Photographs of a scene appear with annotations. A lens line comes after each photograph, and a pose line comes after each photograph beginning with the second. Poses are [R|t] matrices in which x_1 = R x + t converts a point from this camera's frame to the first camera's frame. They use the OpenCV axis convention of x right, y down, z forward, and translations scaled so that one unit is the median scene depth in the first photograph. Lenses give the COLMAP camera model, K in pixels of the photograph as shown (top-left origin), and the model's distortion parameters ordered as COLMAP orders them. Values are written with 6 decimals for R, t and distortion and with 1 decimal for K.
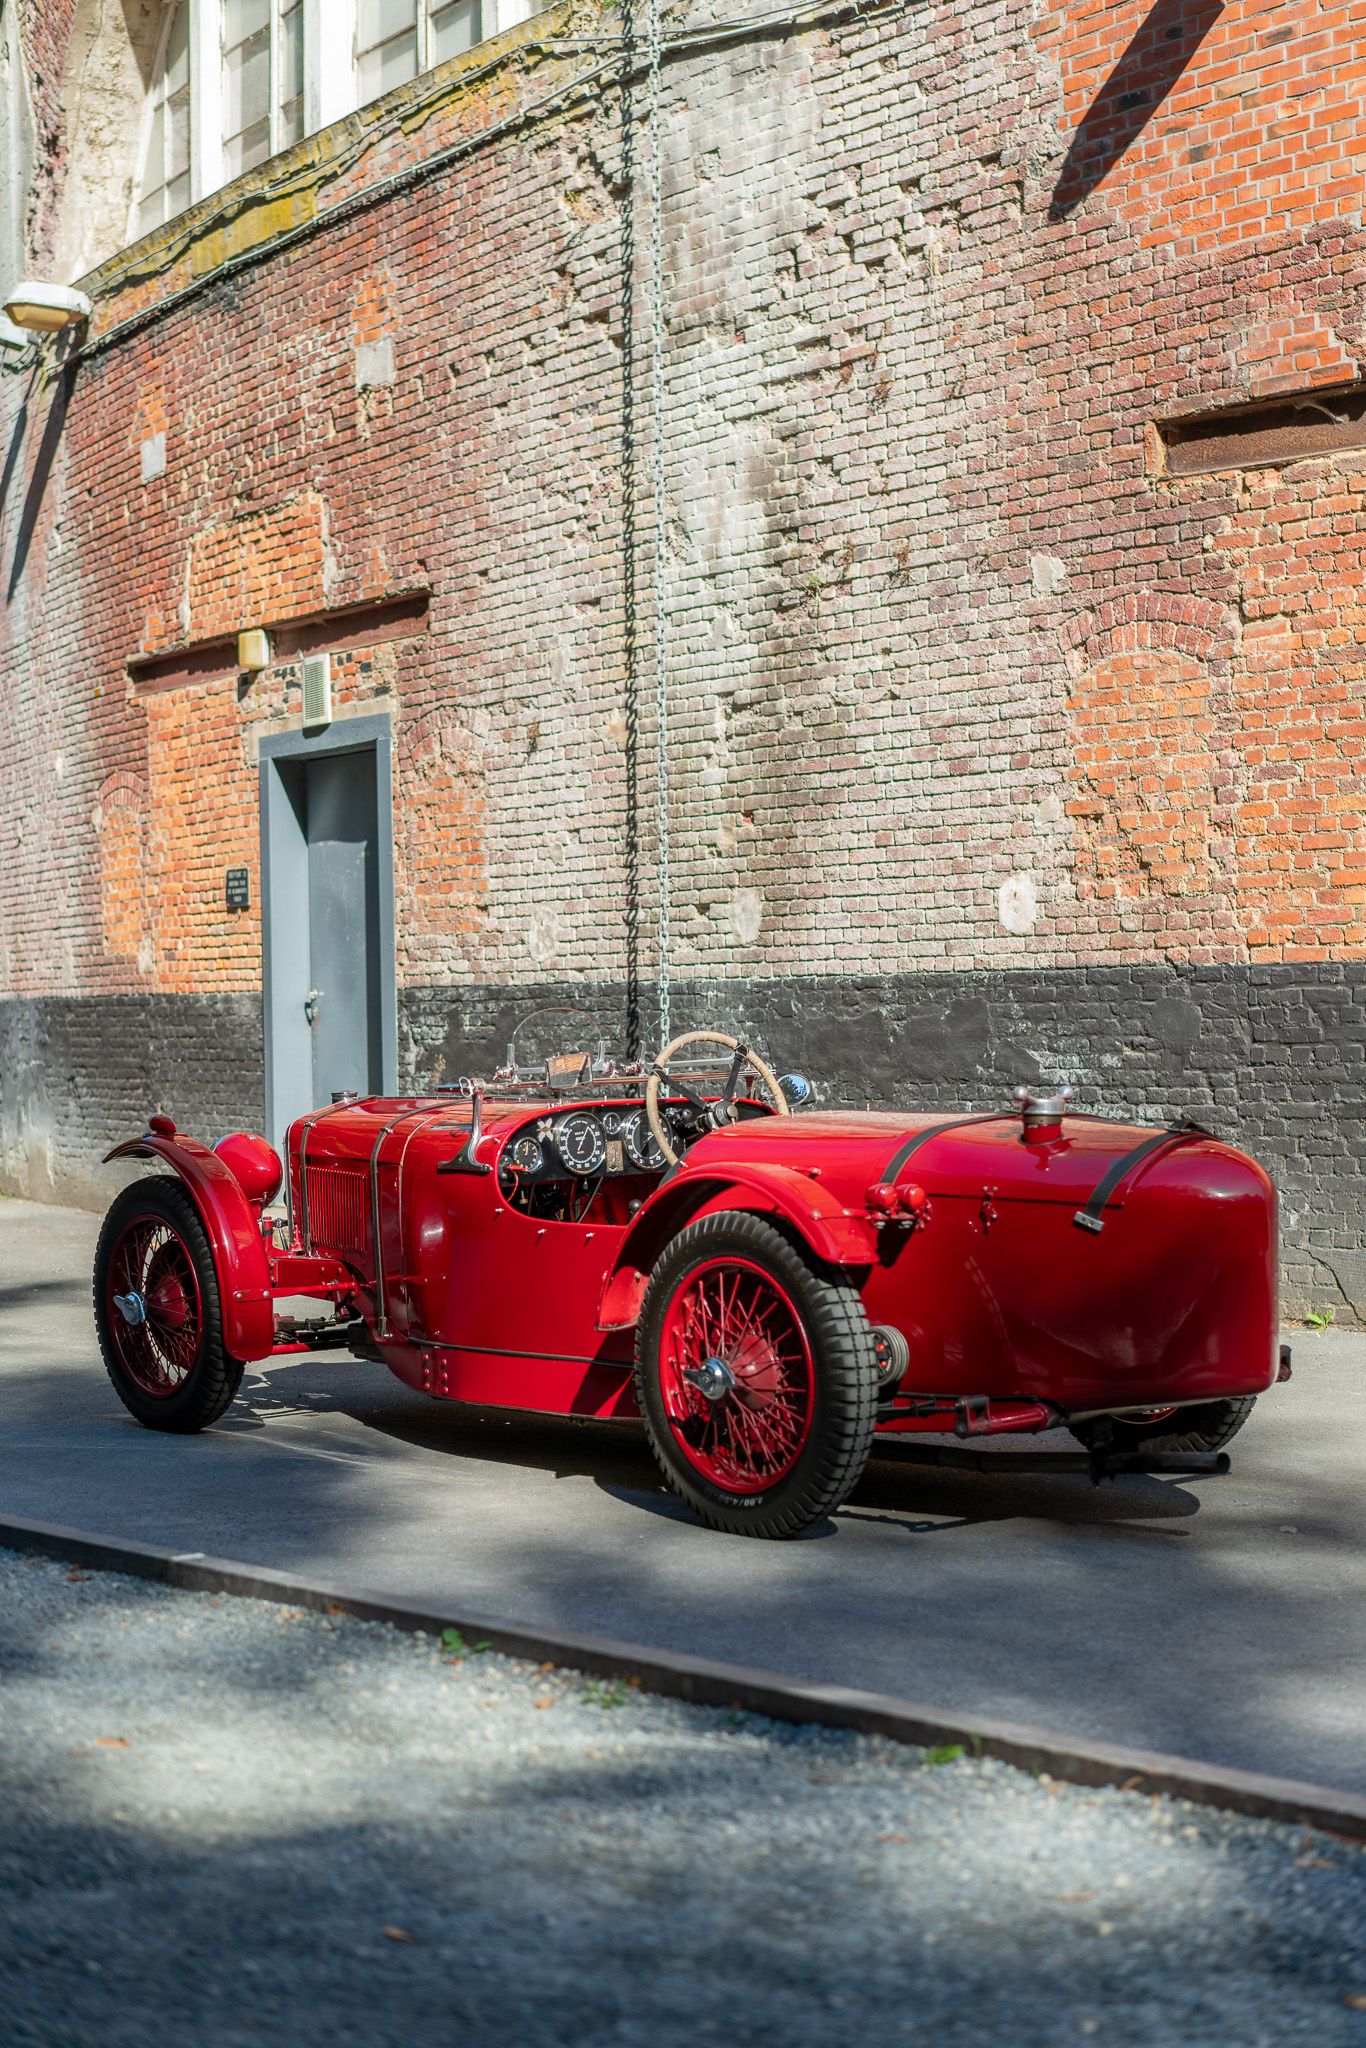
lens RADIAL K [[3148.0, 0, 695.1], [0, 3148.0, 1034.7], [0, 0, 1]] dist [0.007691, -0.200609]
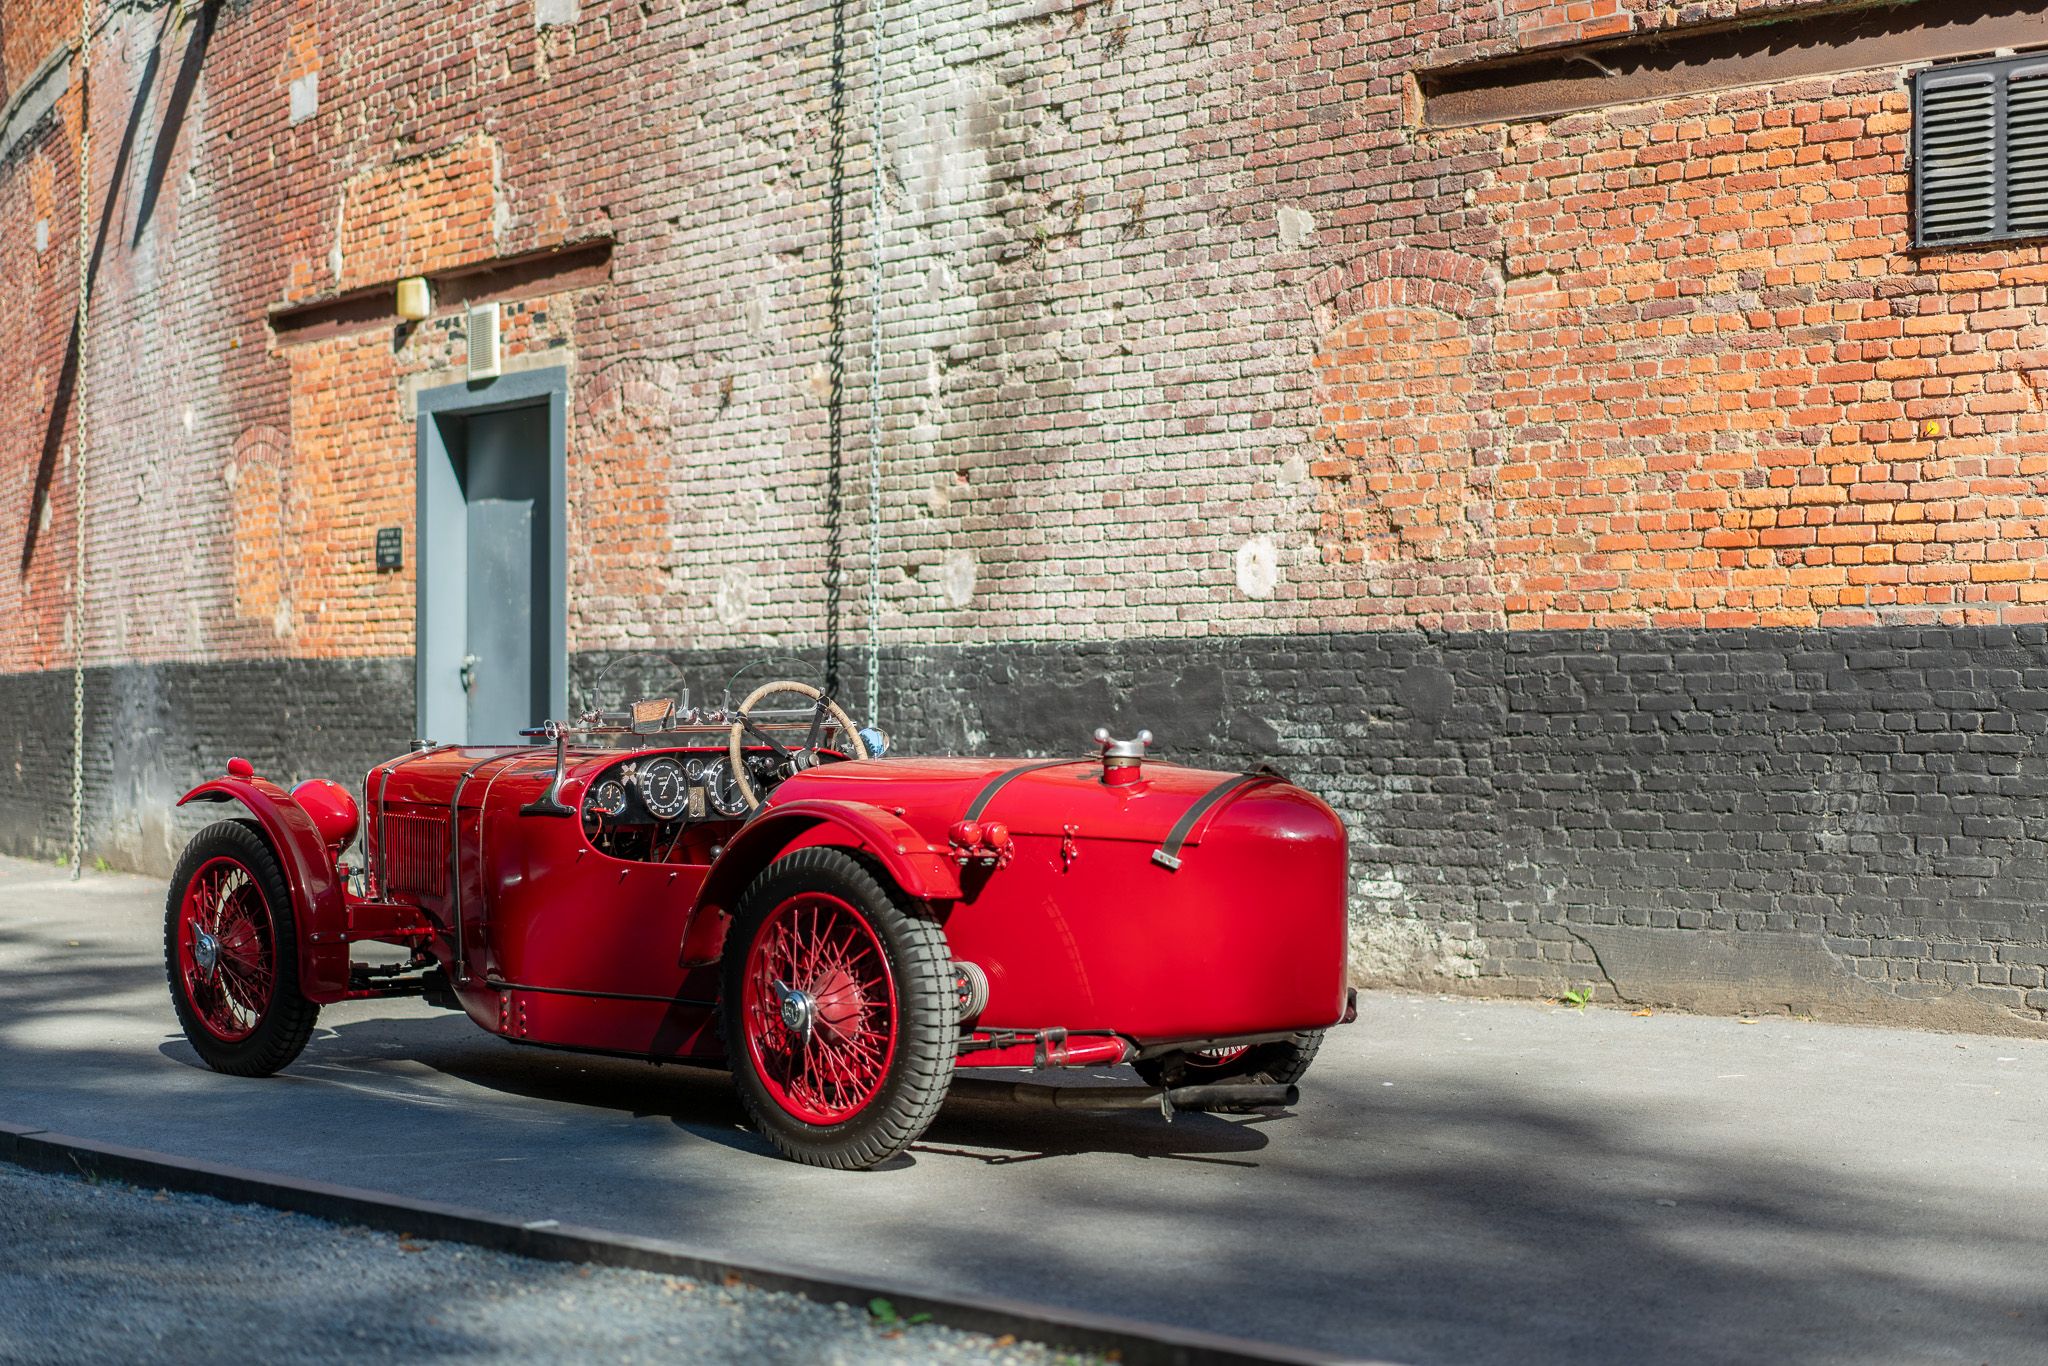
lens RADIAL K [[3148.0, 0, 1026.9], [0, 3148.0, 696.5], [0, 0, 1]] dist [0.007691, -0.200609]
pose [[0.995839, 0.017526, 0.089426, -0.052774], [-0.016351, 0.999770, -0.013849, 0.012404], [-0.089648, 0.012329, 0.995897, 0.042900]]
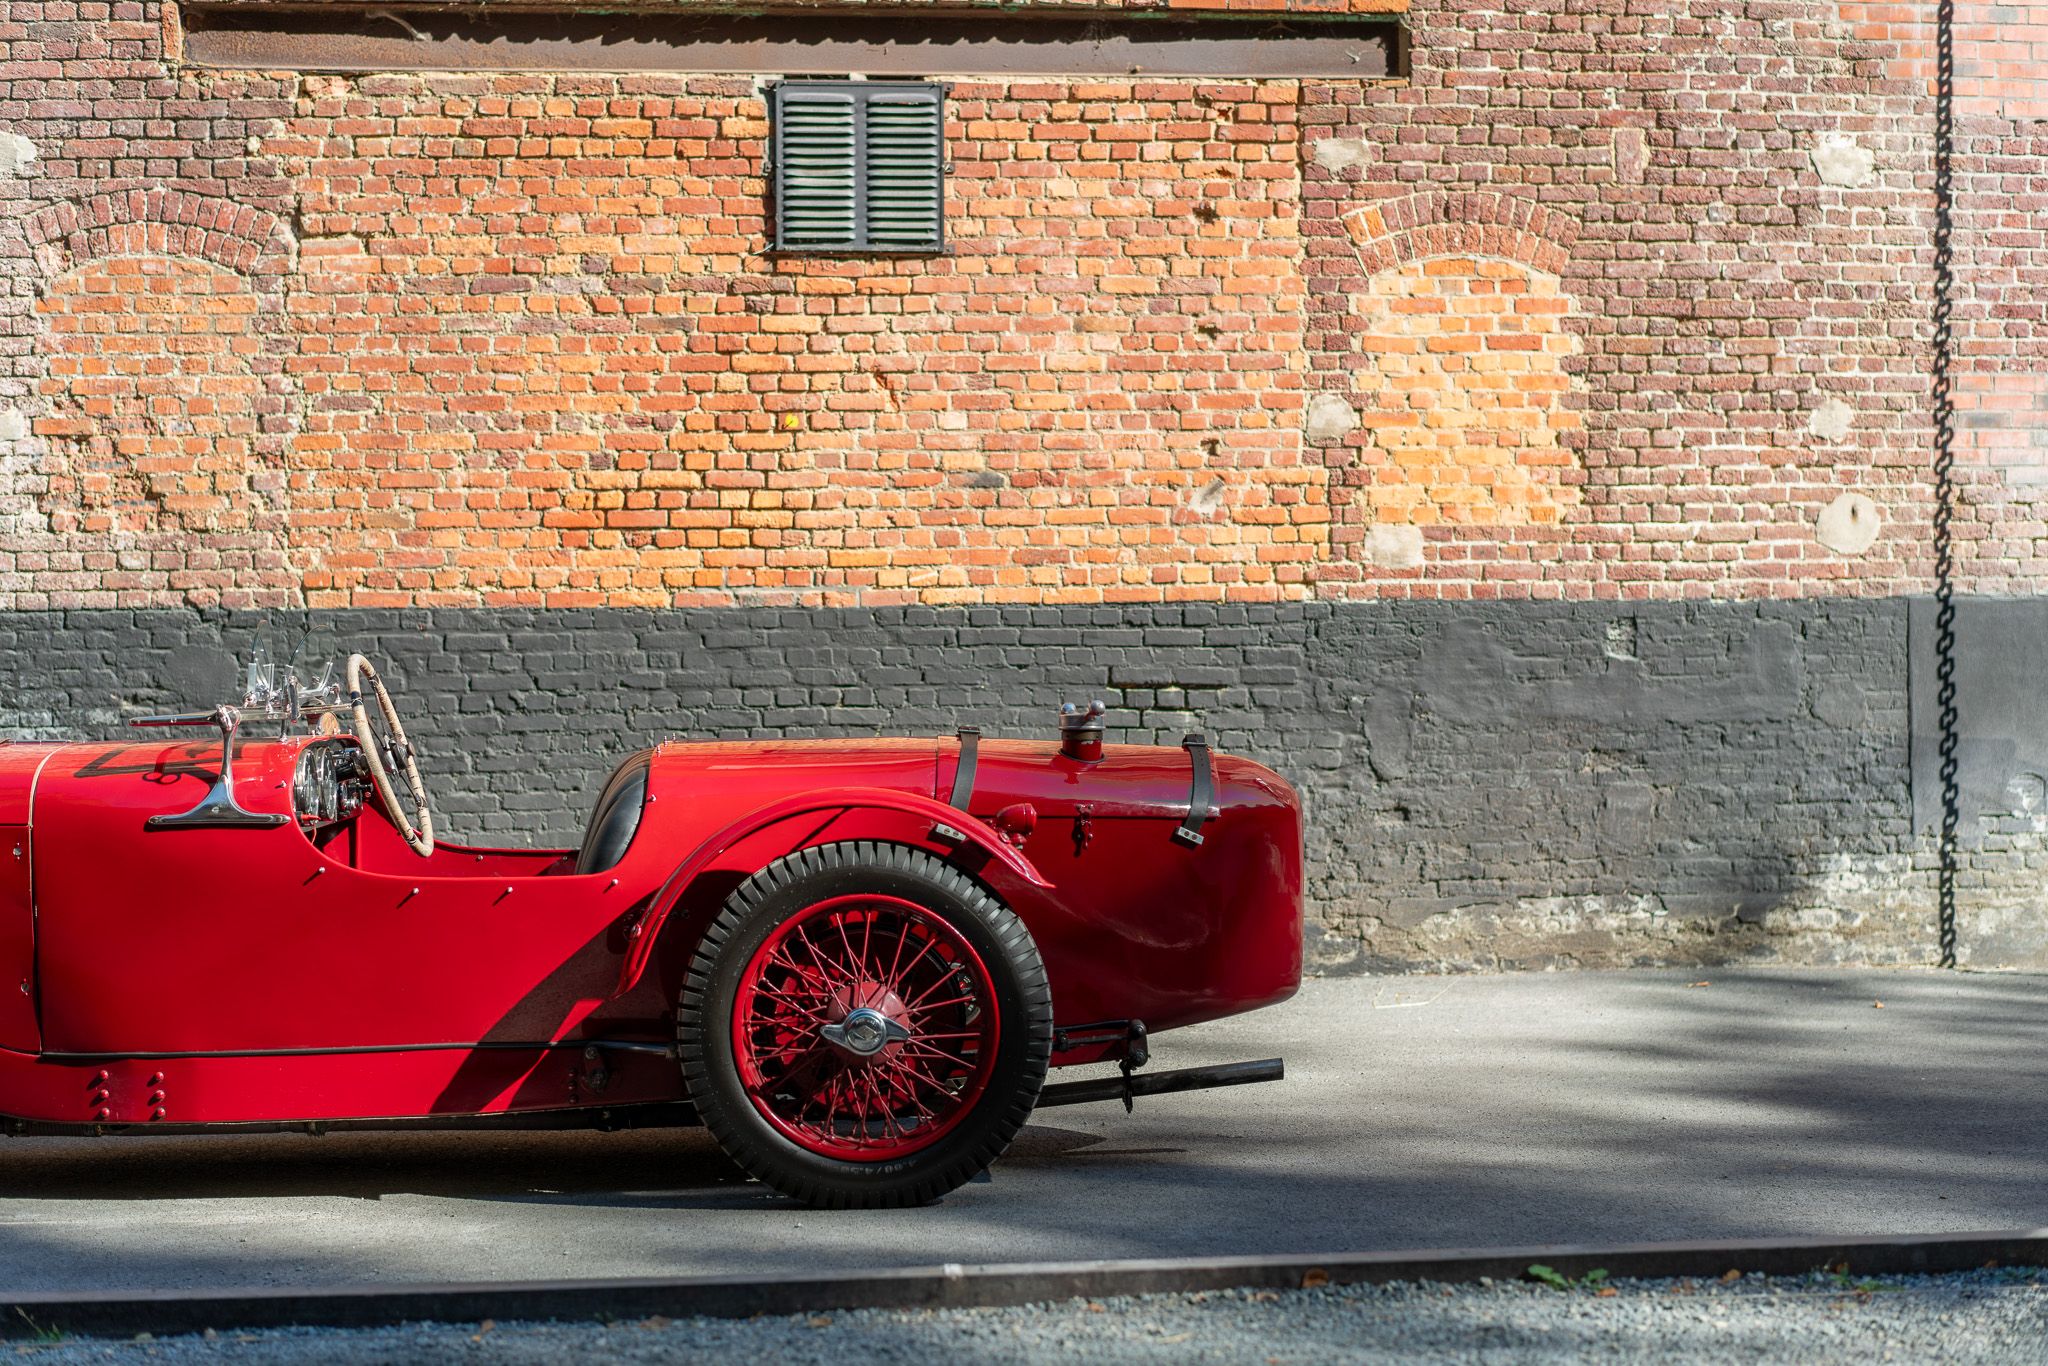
lens RADIAL K [[3148.0, 0, 1026.9], [0, 3148.0, 696.5], [0, 0, 1]] dist [0.007691, -0.200609]
pose [[0.606469, 0.006812, 0.795078, -0.389967], [0.008158, 0.999857, -0.014790, 0.016859], [-0.795065, 0.015456, 0.606327, 0.251637]]
